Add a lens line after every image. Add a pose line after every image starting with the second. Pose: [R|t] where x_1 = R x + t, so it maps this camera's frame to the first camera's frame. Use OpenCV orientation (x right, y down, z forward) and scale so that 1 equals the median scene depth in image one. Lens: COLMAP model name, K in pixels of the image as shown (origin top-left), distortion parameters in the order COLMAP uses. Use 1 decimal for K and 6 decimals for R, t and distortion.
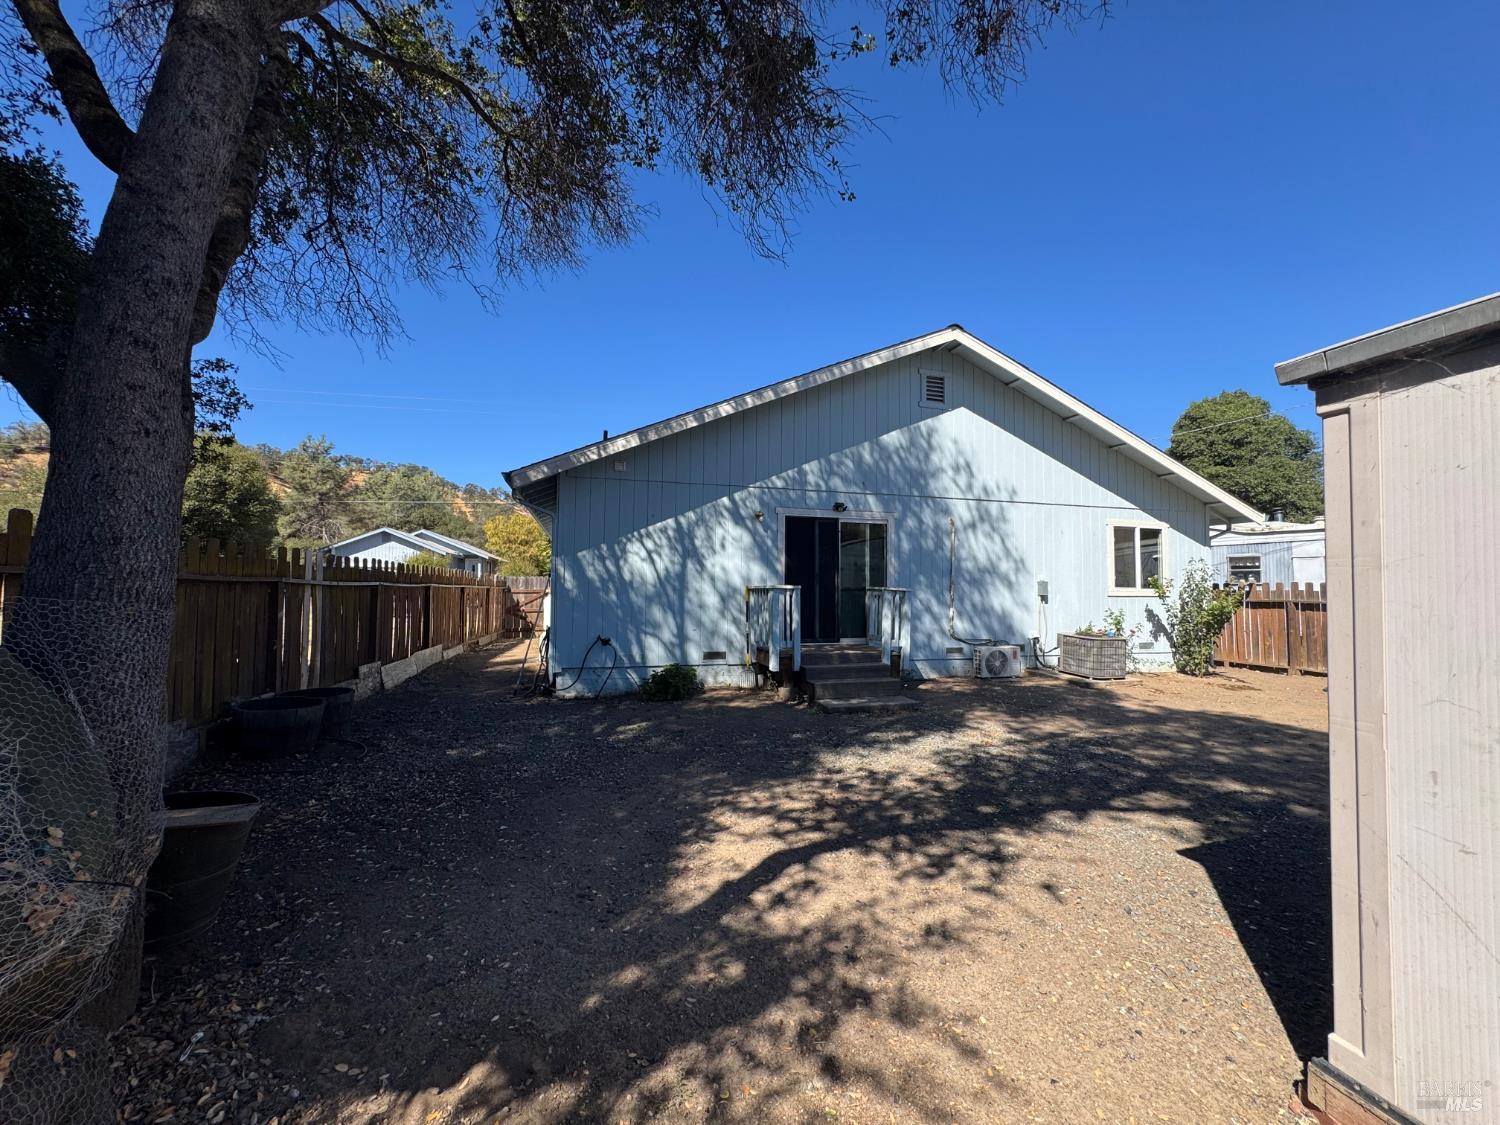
lens RADIAL K [[600.0, 0, 746.3], [0, 600.0, 560.2], [0, 0, 1]] dist [-0.002311, -0.000349]
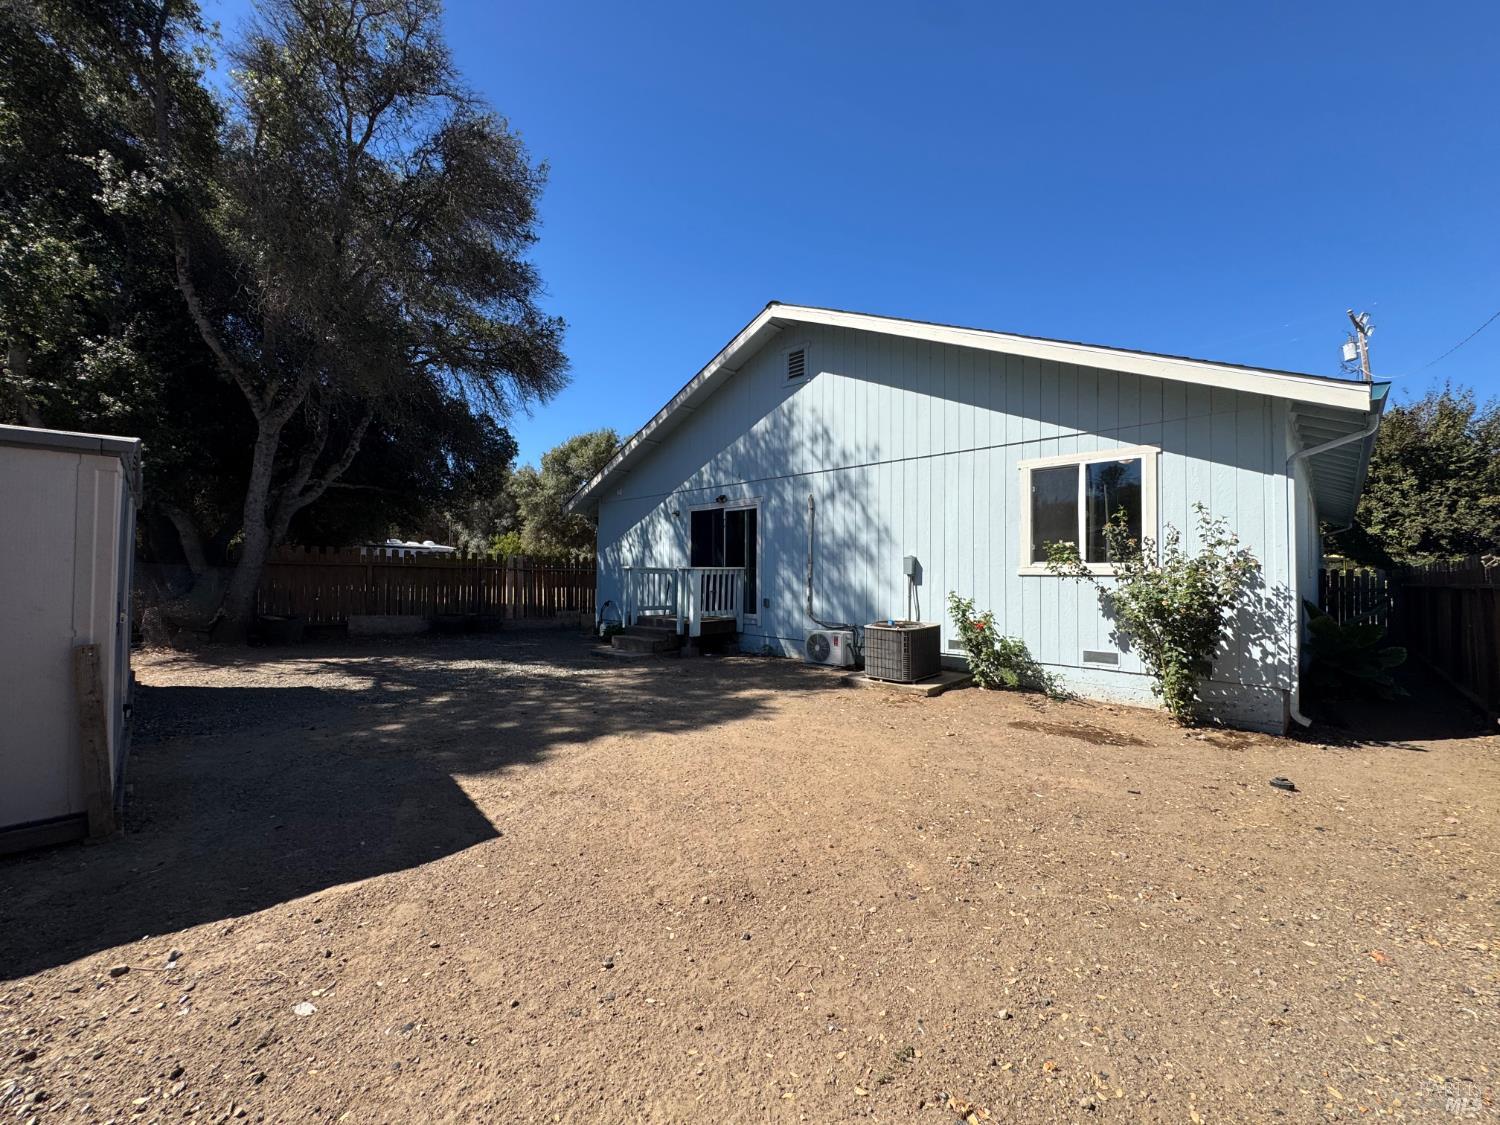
lens RADIAL K [[600.0, 0, 746.3], [0, 600.0, 560.2], [0, 0, 1]] dist [-0.002311, -0.000349]
pose [[0.494580, -0.029176, -0.868642, 1.138141], [0.043892, 0.999000, -0.008564, 0.043919], [0.868023, -0.033891, 0.495366, 0.437955]]
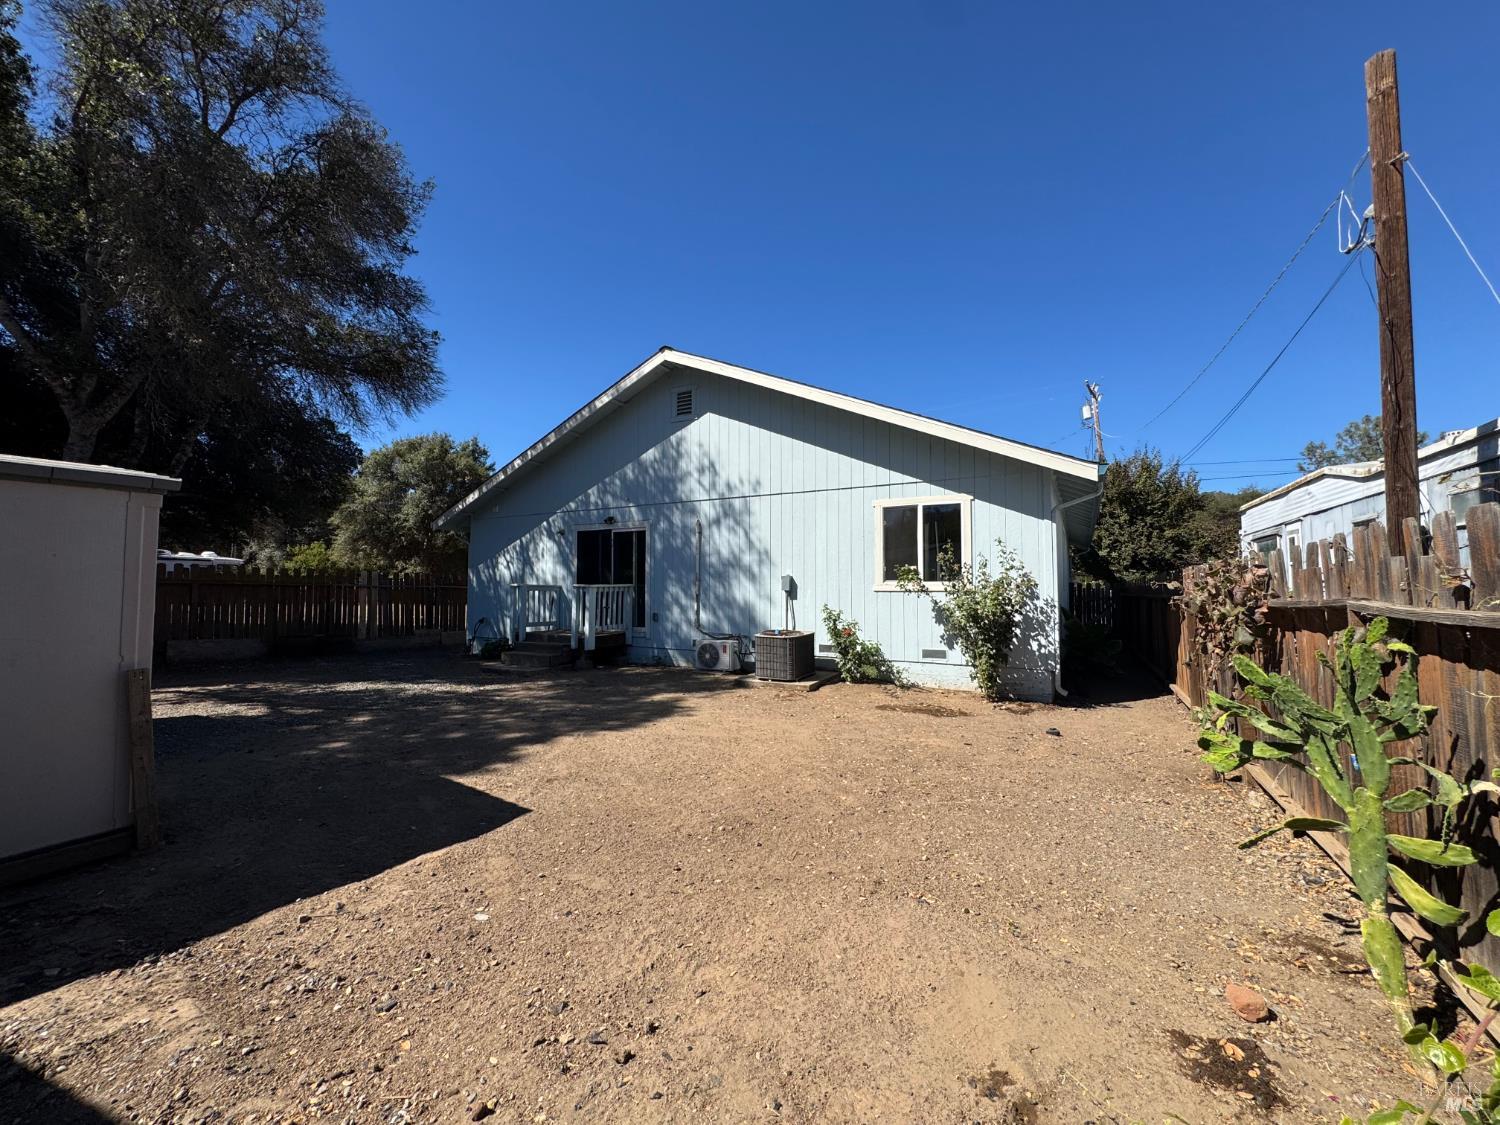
lens RADIAL K [[601.6, 0, 745.3], [0, 601.6, 559.0], [0, 0, 1]] dist [-0.002780, -0.000022]
pose [[0.708593, -0.044982, -0.704182, 1.177930], [0.044560, 0.998827, -0.018964, 0.030185], [0.704209, -0.017940, 0.709766, 0.295383]]
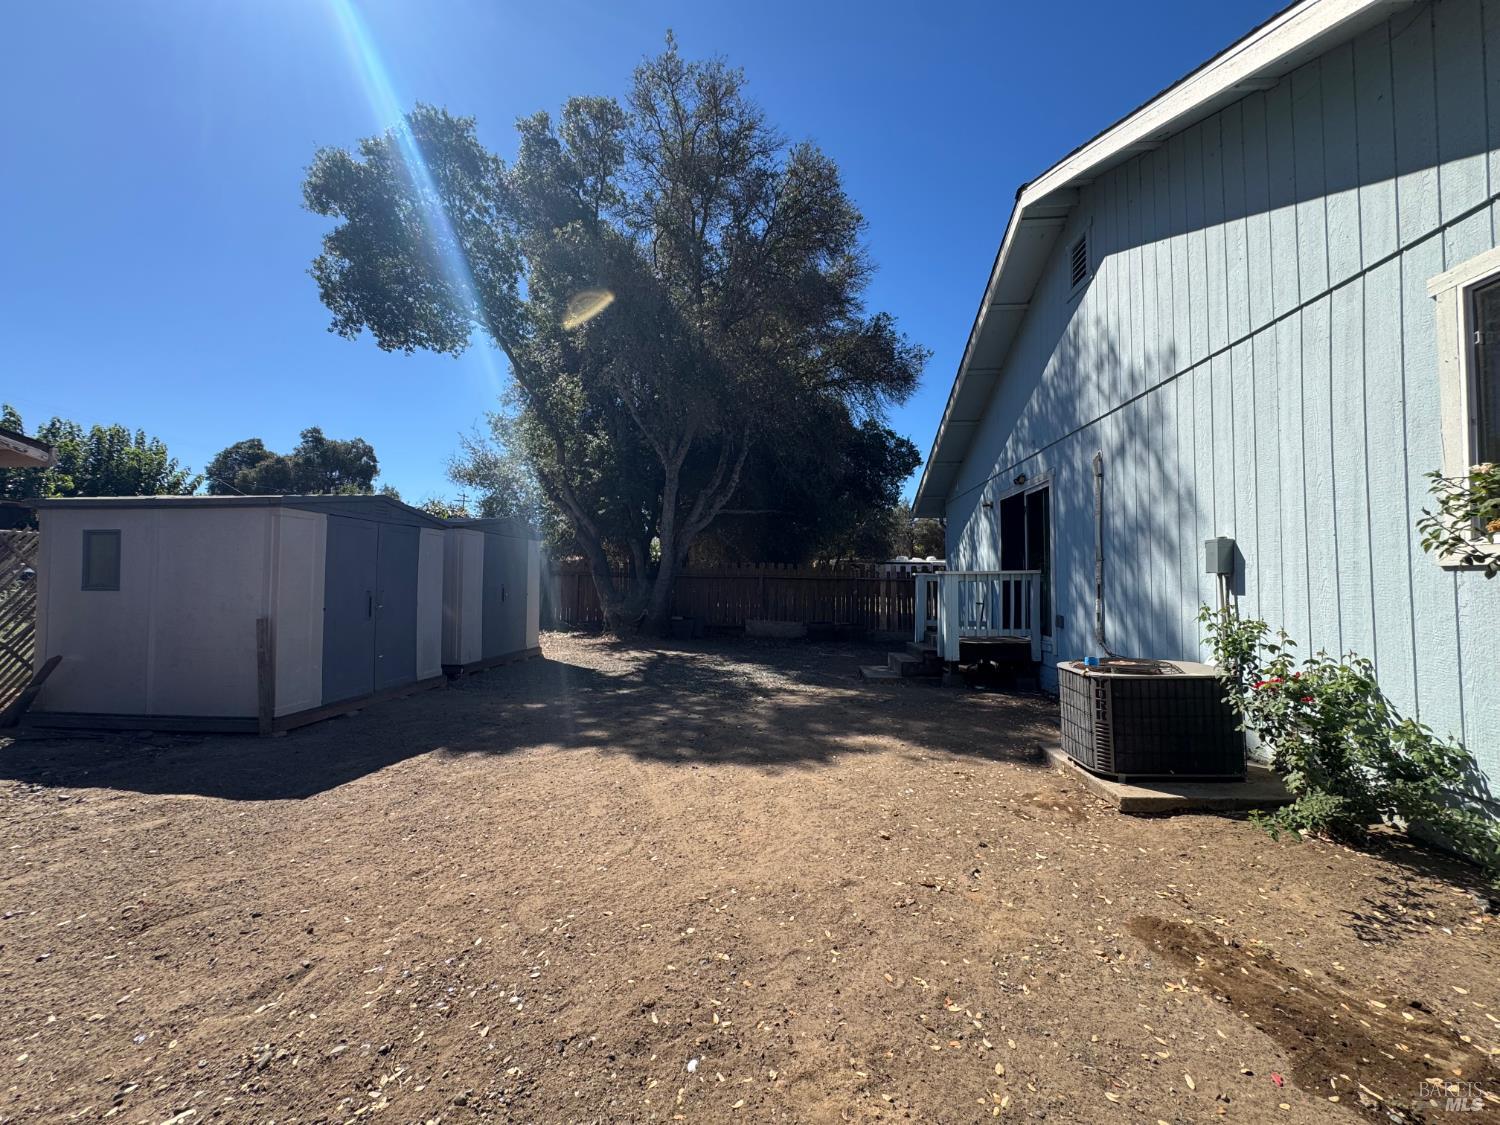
lens RADIAL K [[600.0, 0, 746.3], [0, 600.0, 560.2], [0, 0, 1]] dist [-0.002311, -0.000349]
pose [[-0.350870, -0.054218, -0.934853, 1.046387], [0.039085, 0.996605, -0.072469, 0.073738], [0.935608, -0.061966, -0.347560, 0.881656]]
